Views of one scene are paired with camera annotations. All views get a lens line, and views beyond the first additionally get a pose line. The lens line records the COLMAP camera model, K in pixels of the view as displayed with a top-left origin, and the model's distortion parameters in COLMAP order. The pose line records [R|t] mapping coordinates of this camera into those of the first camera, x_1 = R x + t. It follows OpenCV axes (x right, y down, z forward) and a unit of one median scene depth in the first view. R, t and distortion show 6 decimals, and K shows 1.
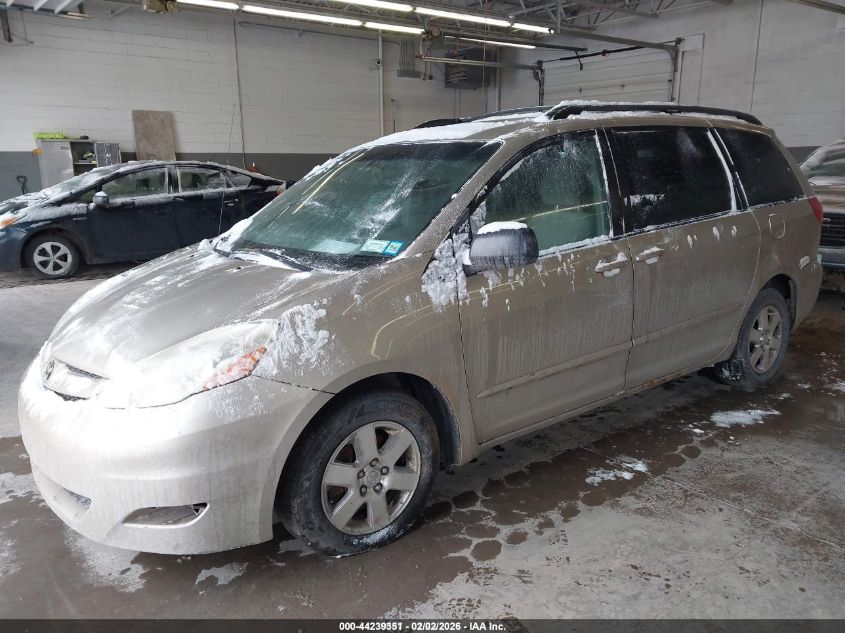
lens RADIAL K [[685.6, 0, 422.5], [0, 685.6, 316.5], [0, 0, 1]] dist [0.001657, 0.001820]
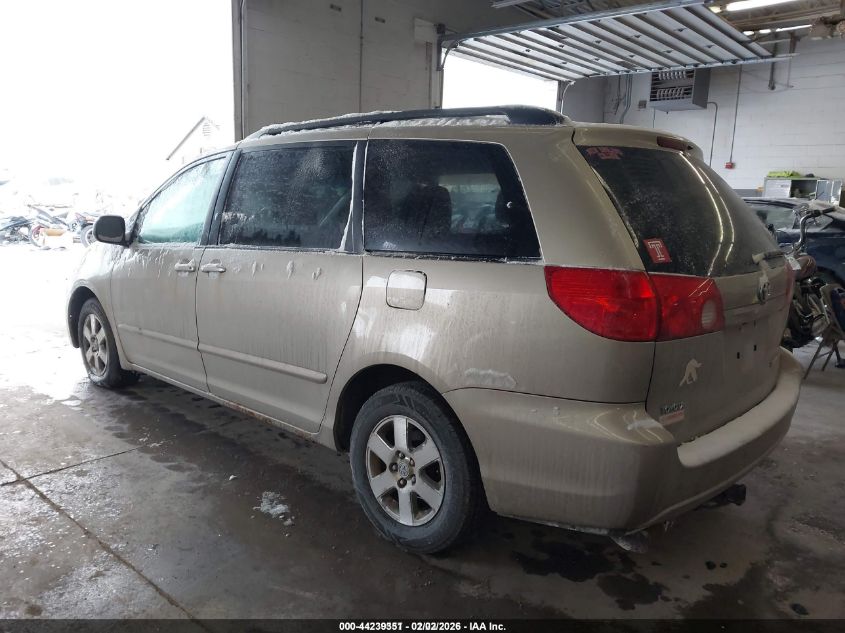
lens RADIAL K [[659.0, 0, 422.5], [0, 659.0, 316.5], [0, 0, 1]] dist [0.009252, 0.007405]
pose [[0.167991, 0.199536, -0.965383, 1.063215], [-0.253781, 0.955046, 0.153238, -0.198964], [0.952562, 0.219253, 0.211077, 0.867625]]
